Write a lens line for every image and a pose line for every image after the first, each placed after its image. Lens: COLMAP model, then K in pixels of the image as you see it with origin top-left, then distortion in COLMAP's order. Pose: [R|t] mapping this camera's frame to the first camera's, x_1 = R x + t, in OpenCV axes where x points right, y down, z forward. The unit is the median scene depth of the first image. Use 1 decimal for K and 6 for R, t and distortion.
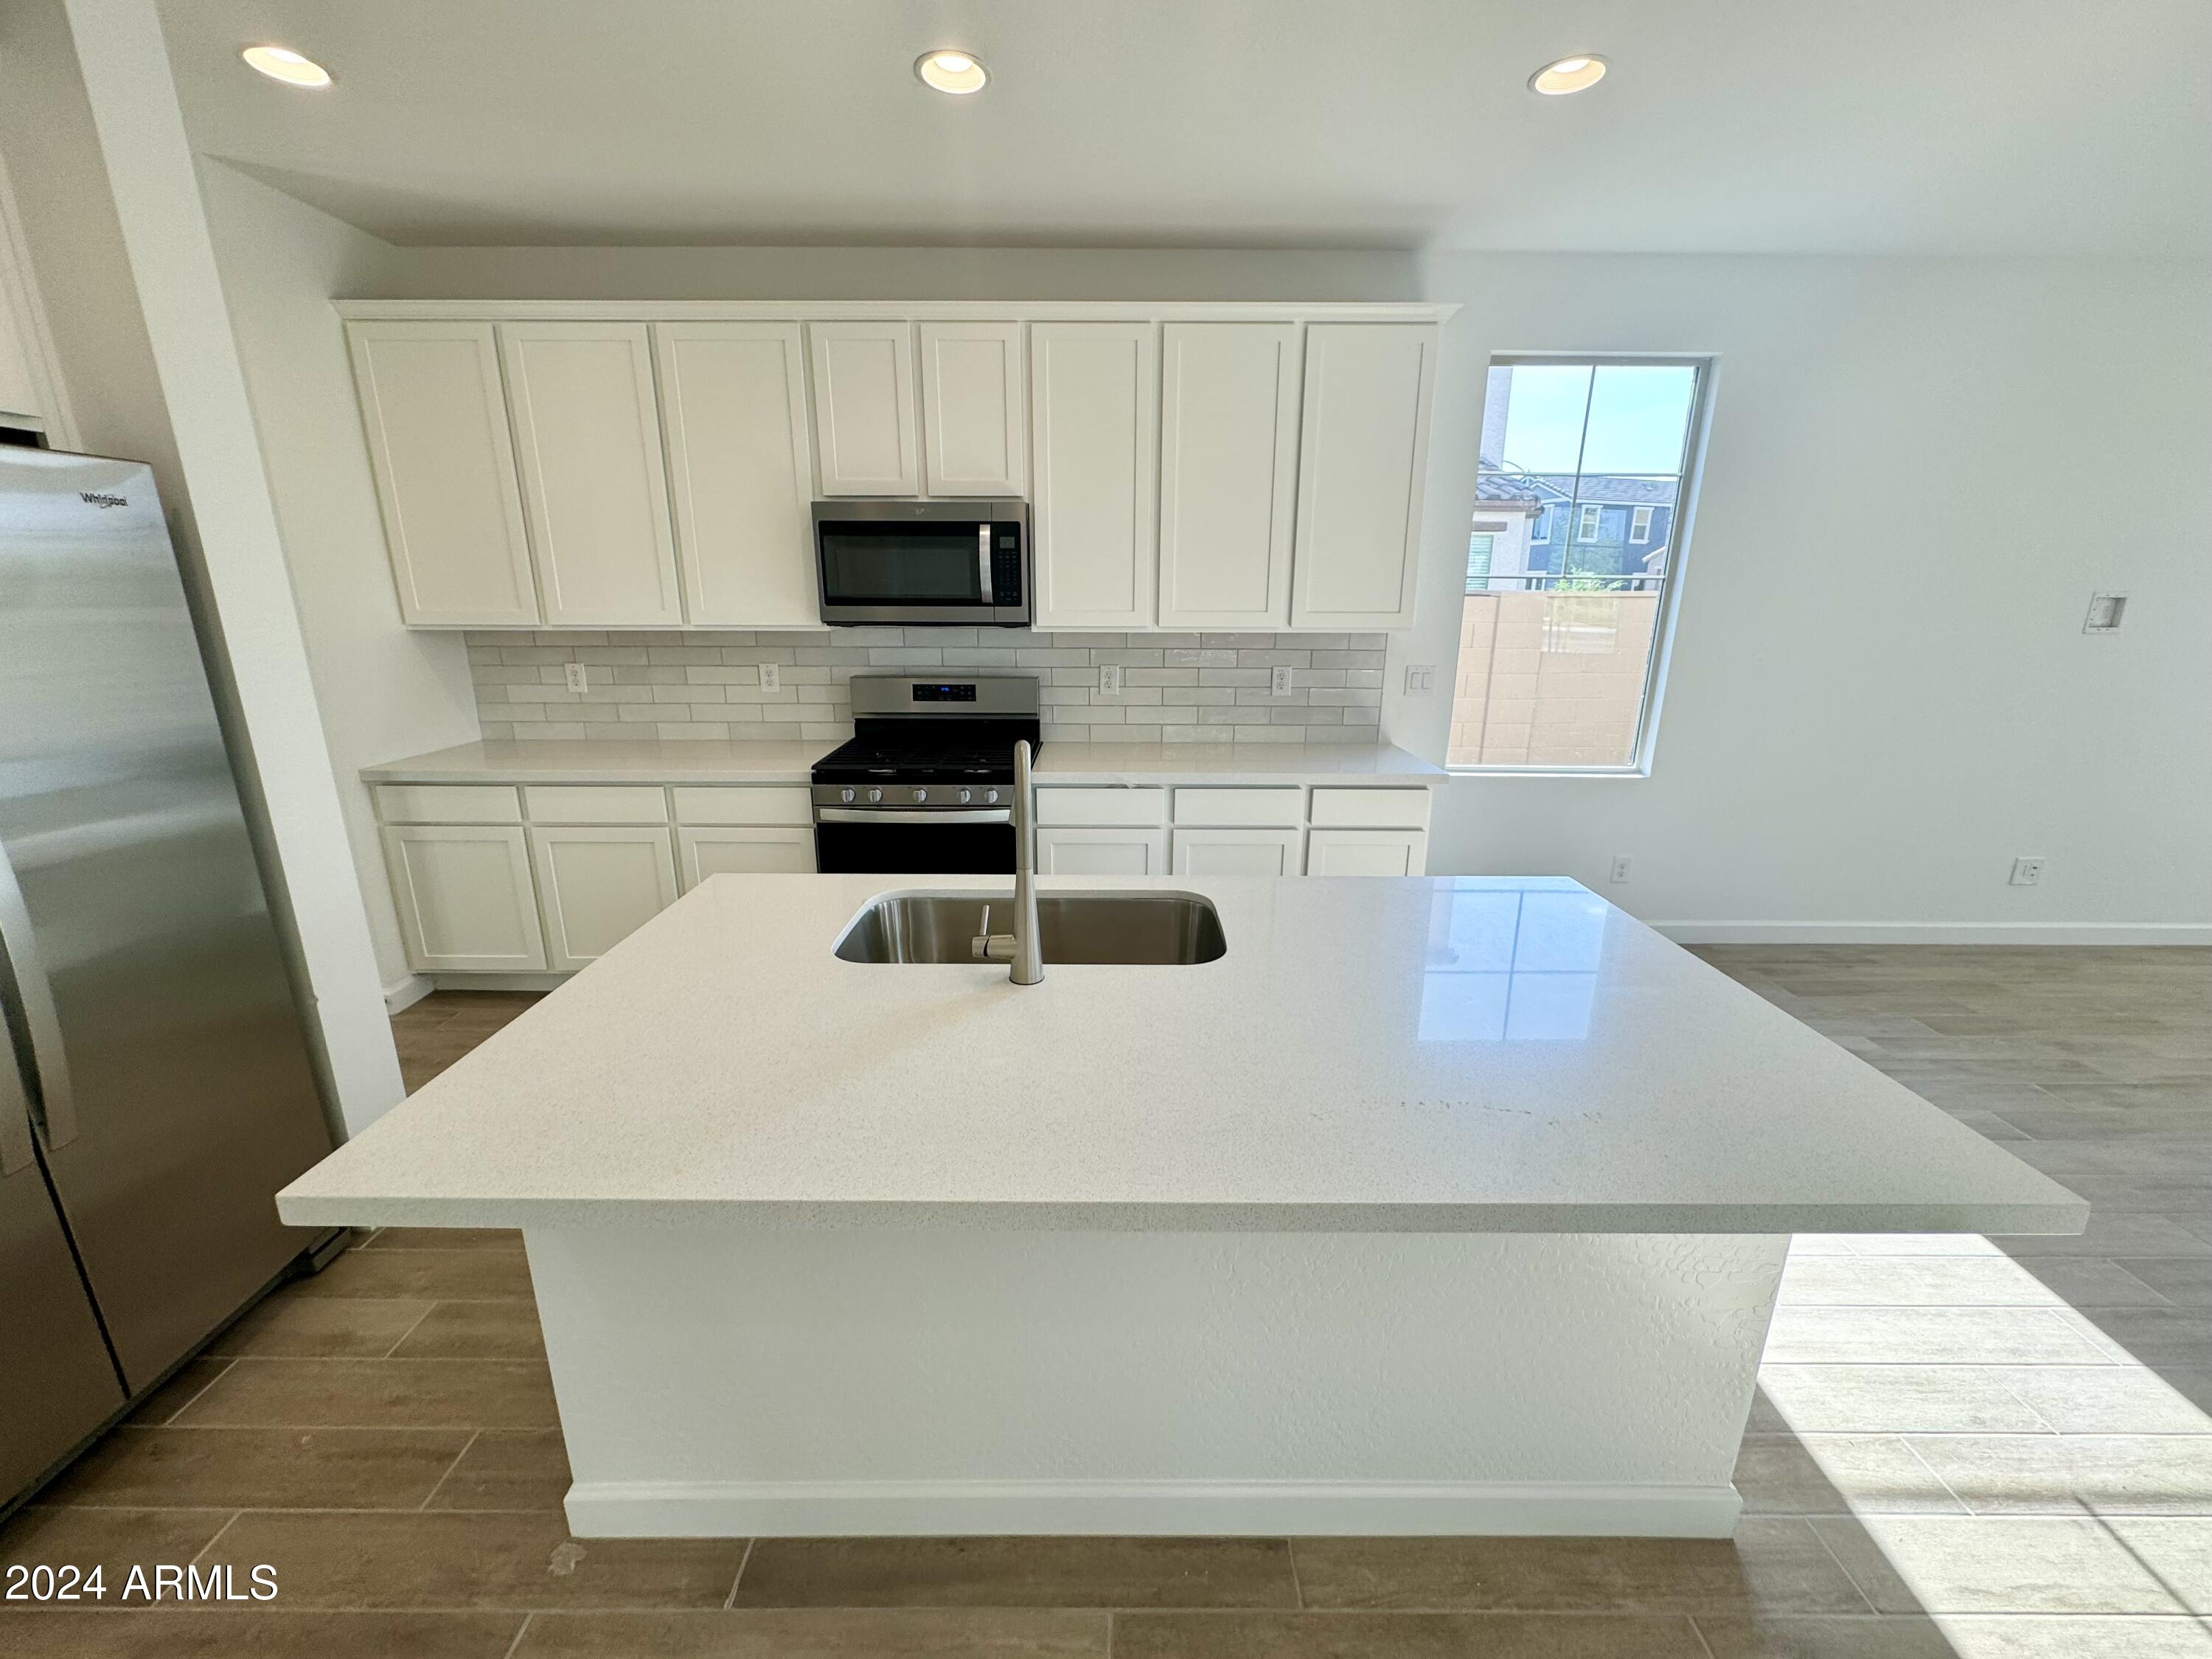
lens RADIAL K [[881.4, 0, 1105.6], [0, 881.4, 827.0], [0, 0, 1]] dist [-0.003125, -0.000012]
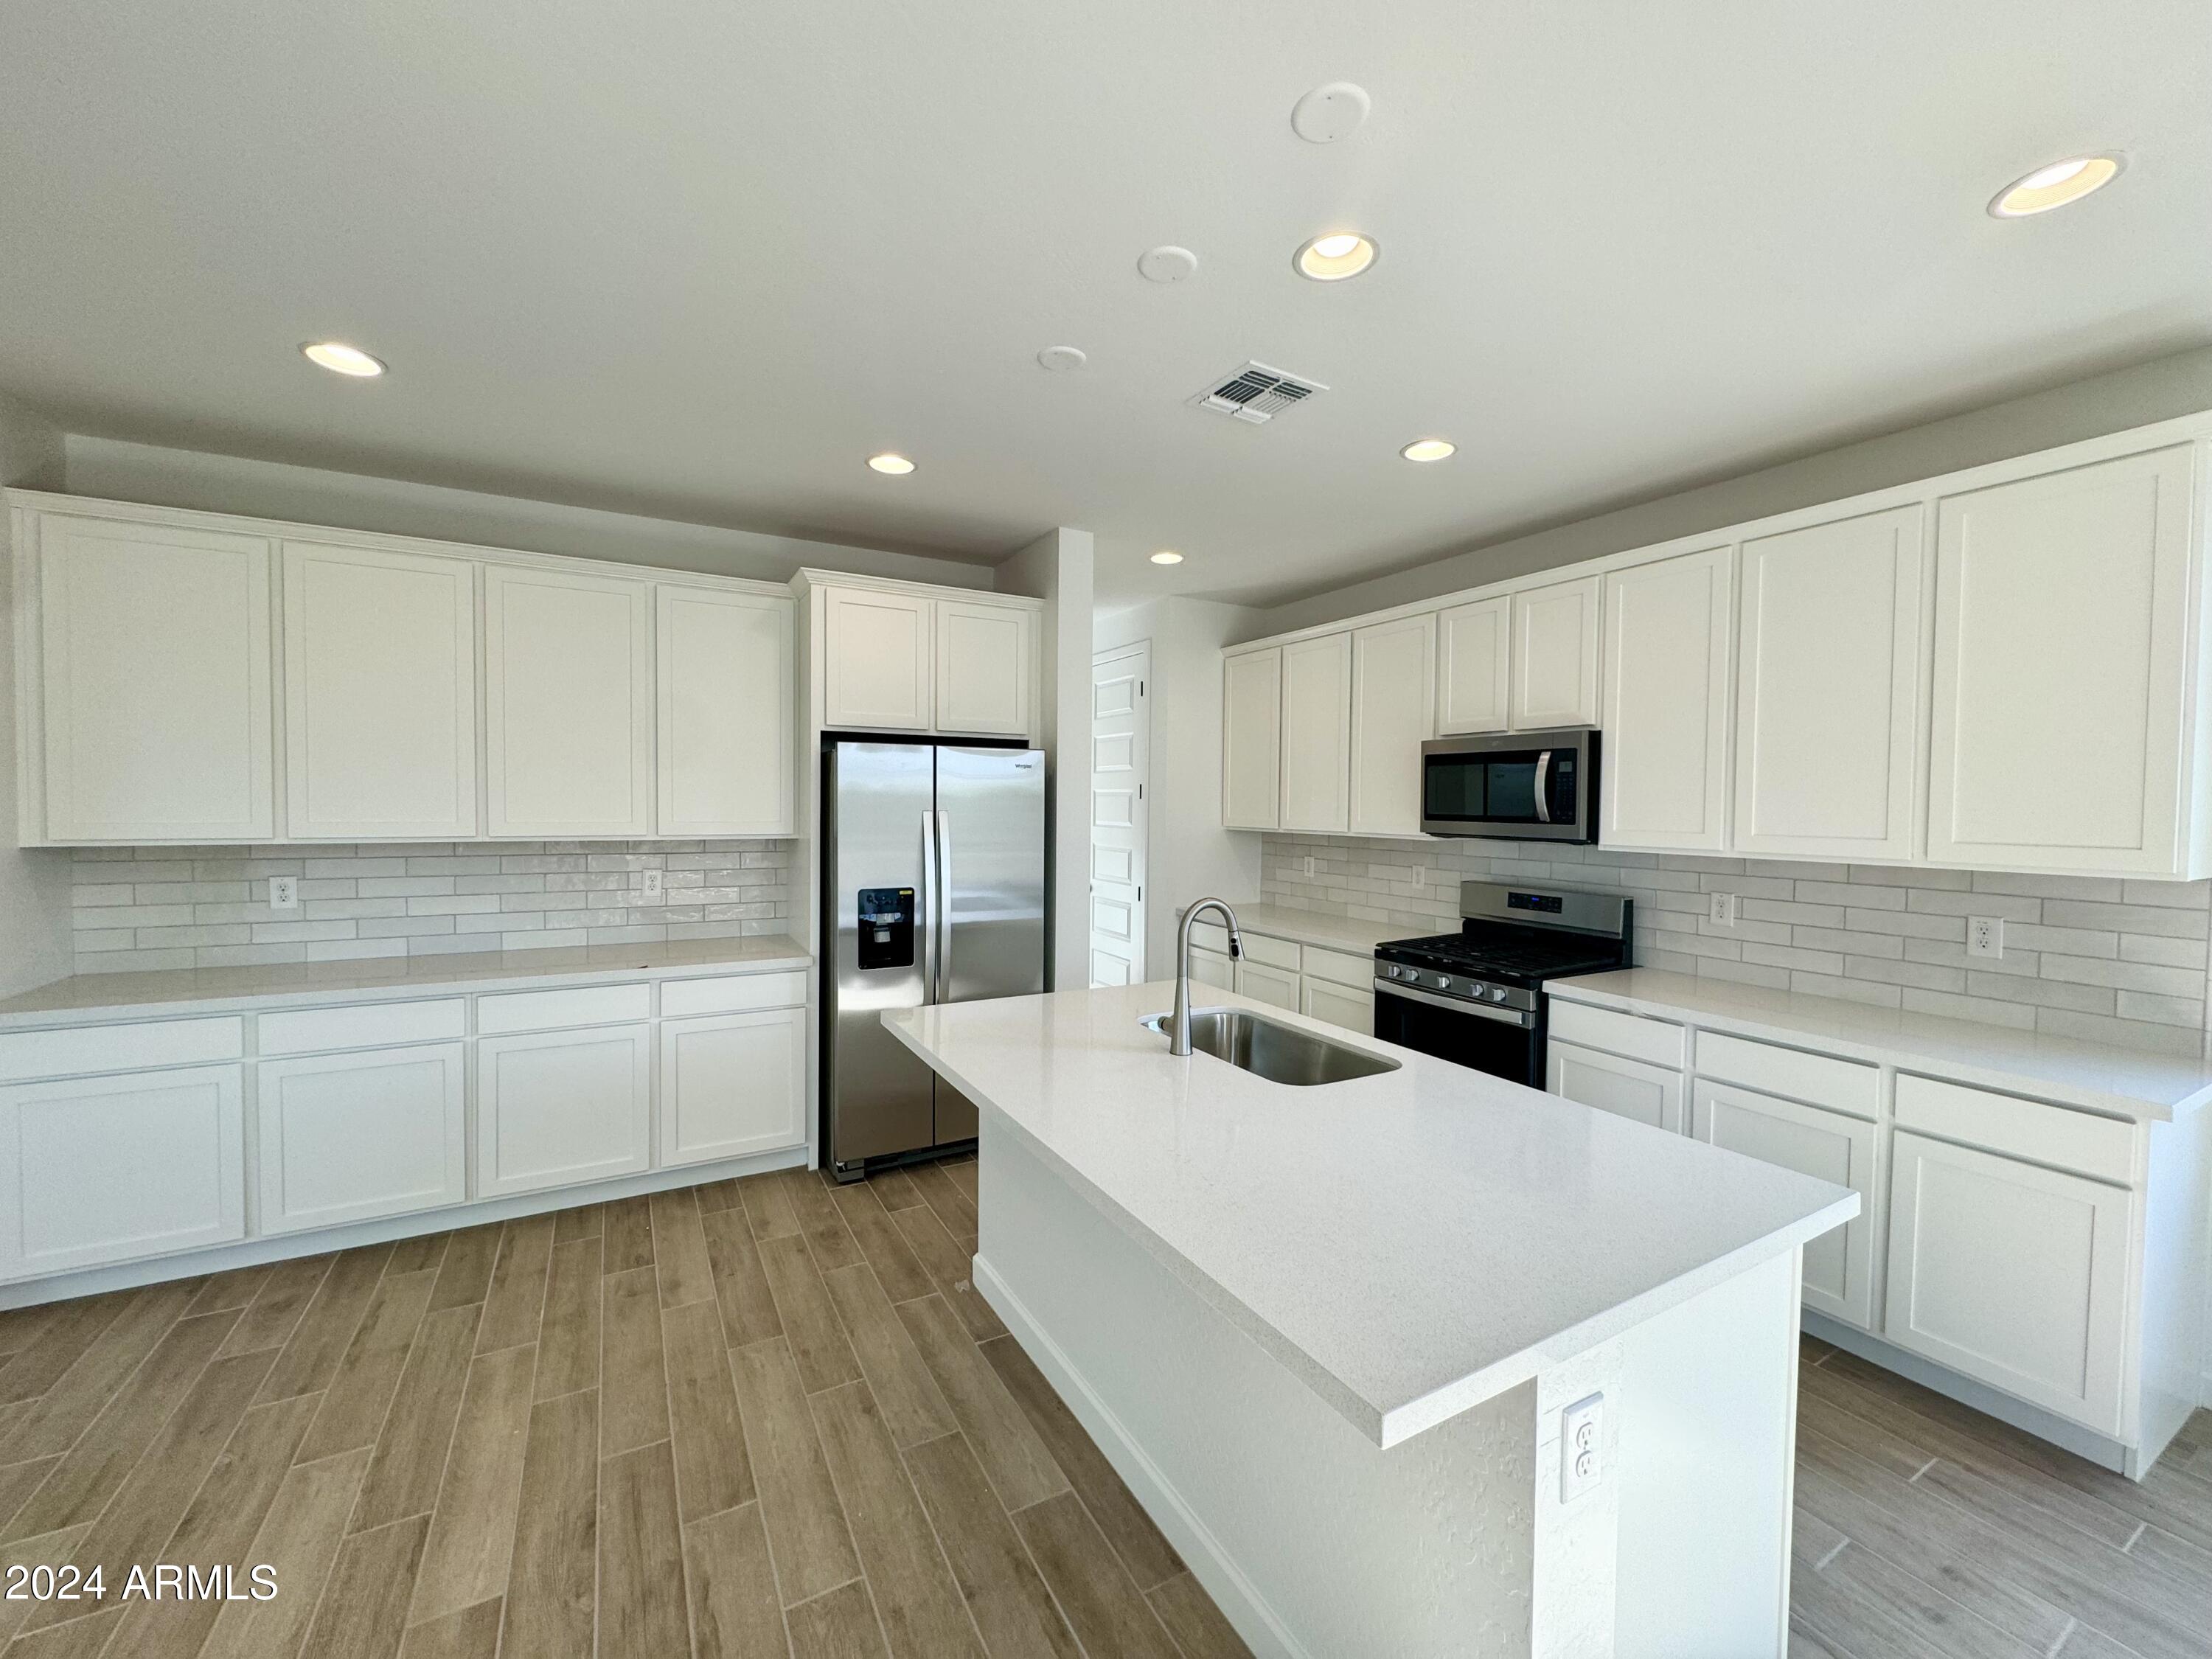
lens RADIAL K [[884.4, 0, 1104.0], [0, 884.4, 823.1], [0, 0, 1]] dist [0.000580, -0.000033]
pose [[0.488513, 0.024308, -0.872218, 0.546909], [-0.240019, 0.964793, -0.107542, -0.005584], [0.838895, 0.261885, 0.477149, 0.030815]]
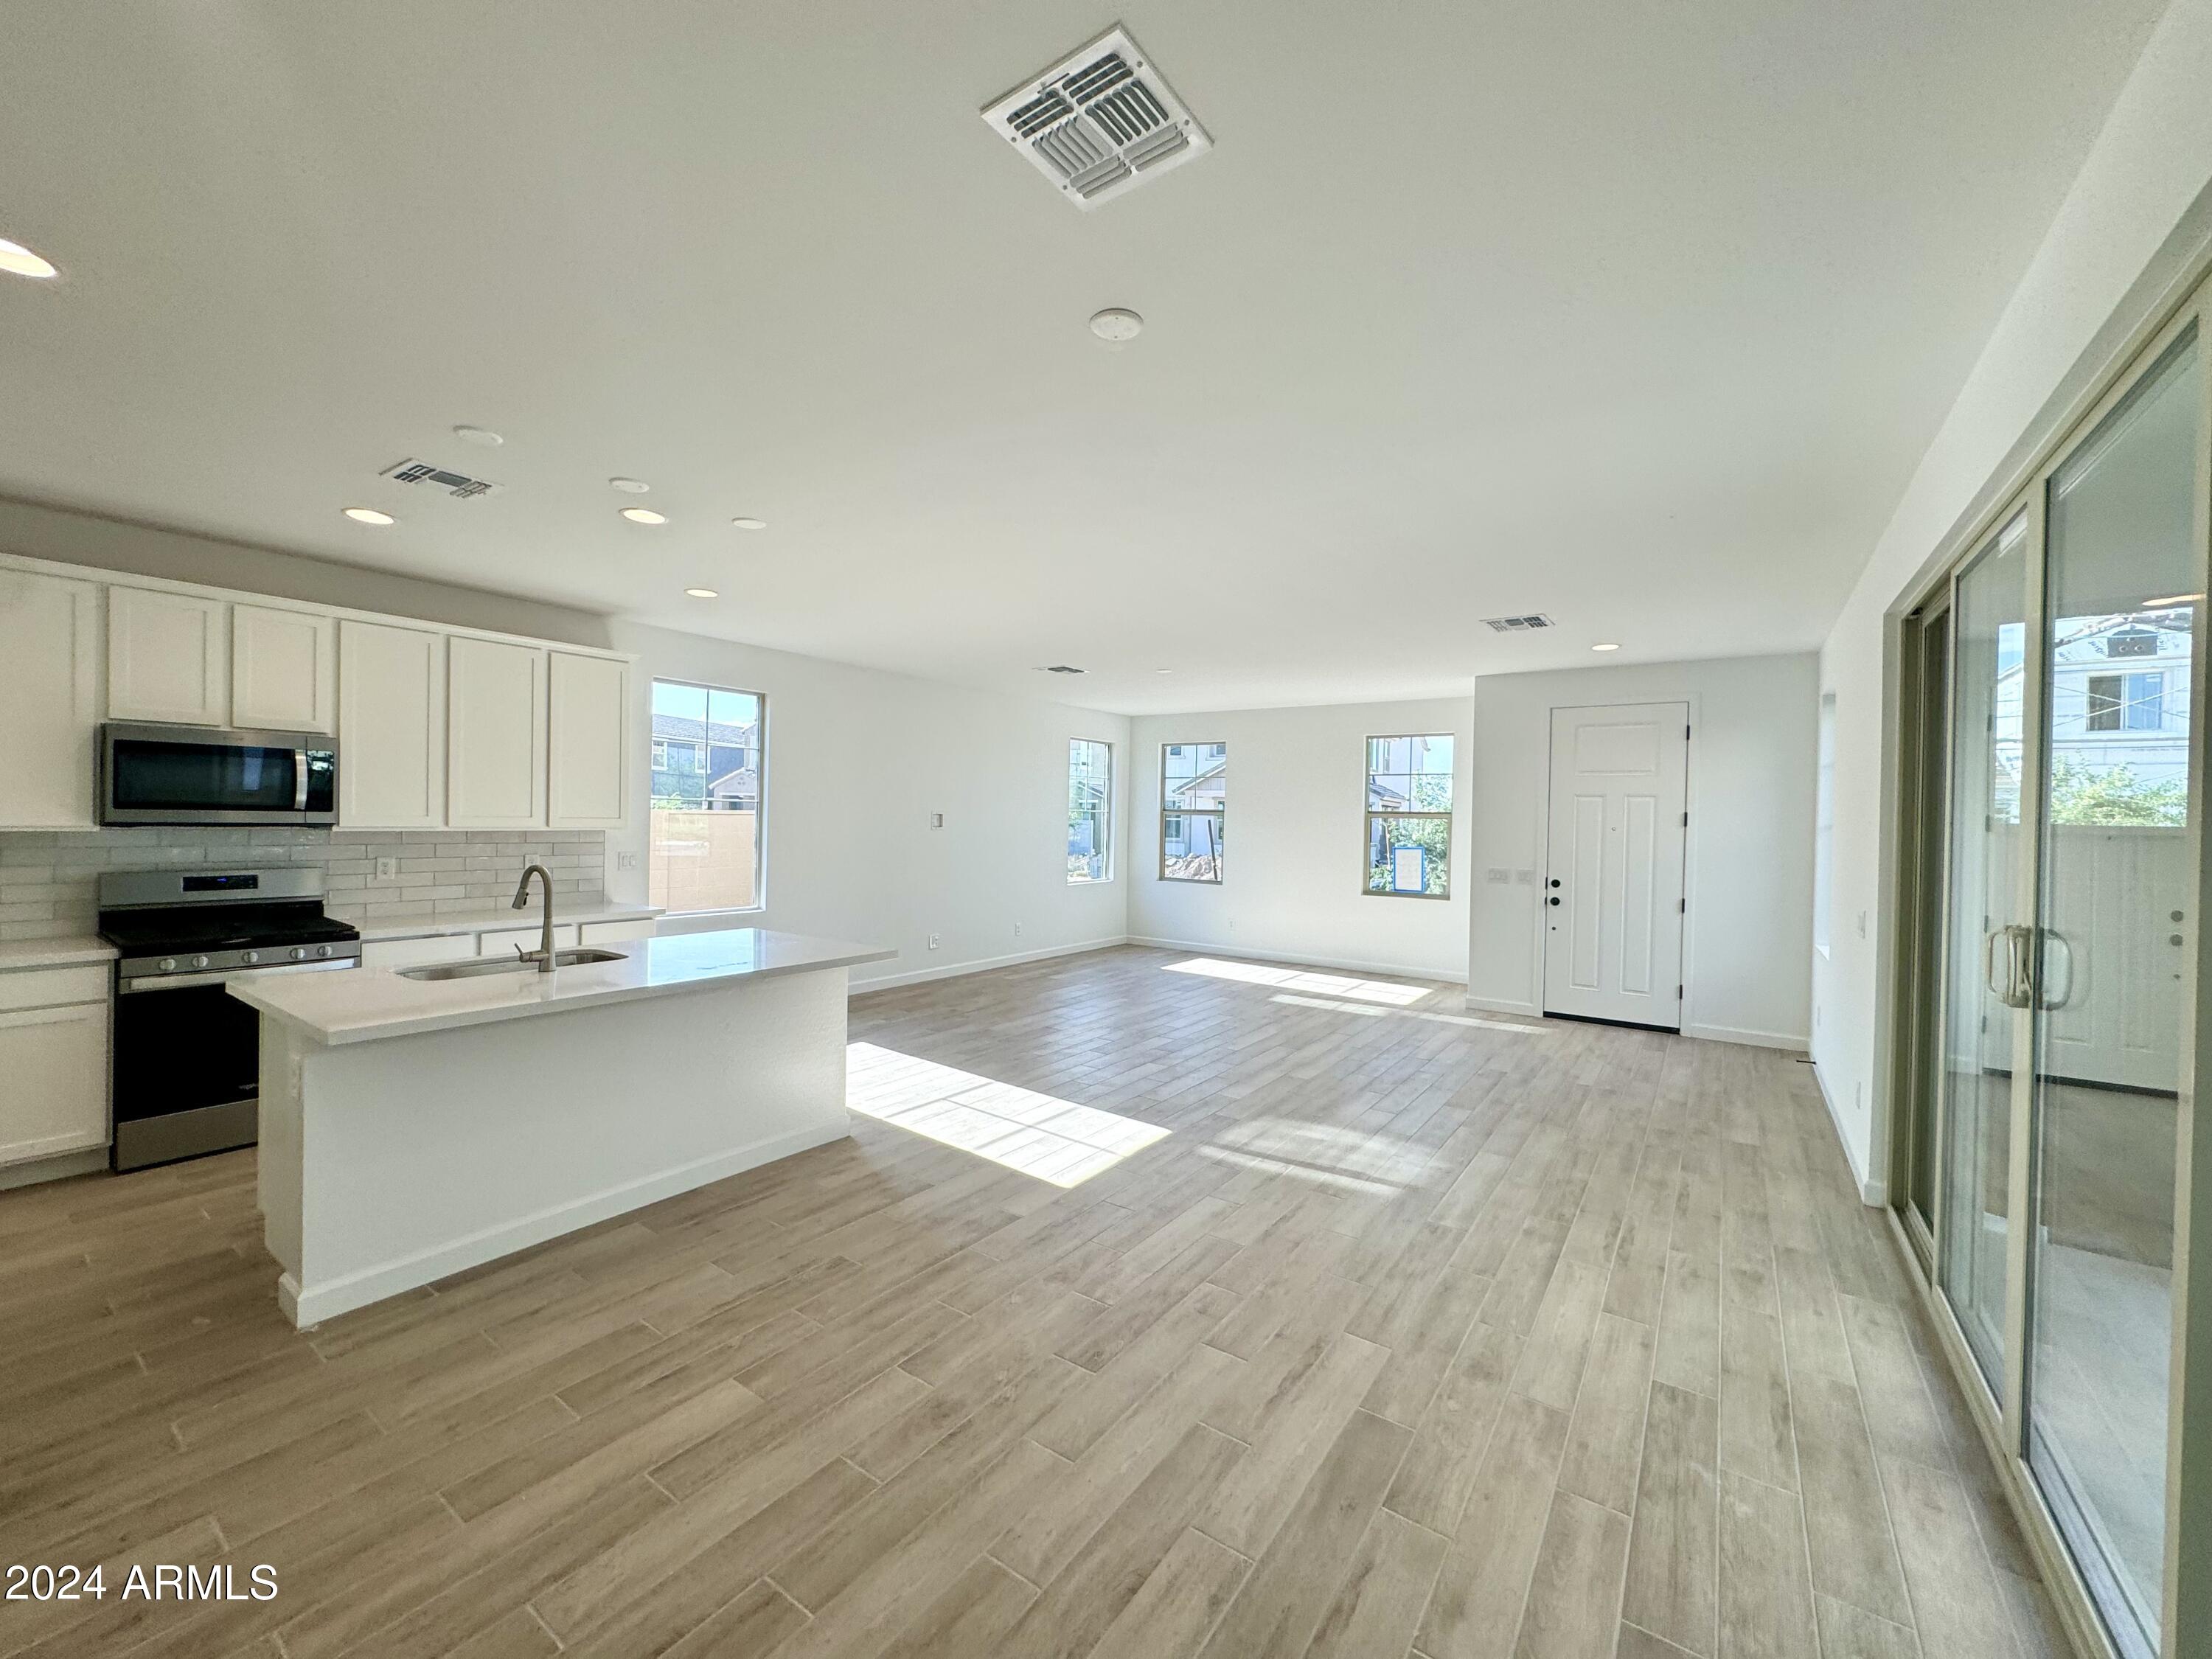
lens RADIAL K [[881.4, 0, 1105.6], [0, 881.4, 827.0], [0, 0, 1]] dist [-0.003125, -0.000012]
pose [[0.575635, -0.001613, 0.817705, -0.511860], [0.199281, 0.970124, -0.138373, 0.190713], [-0.793052, 0.242606, 0.558759, -0.671923]]
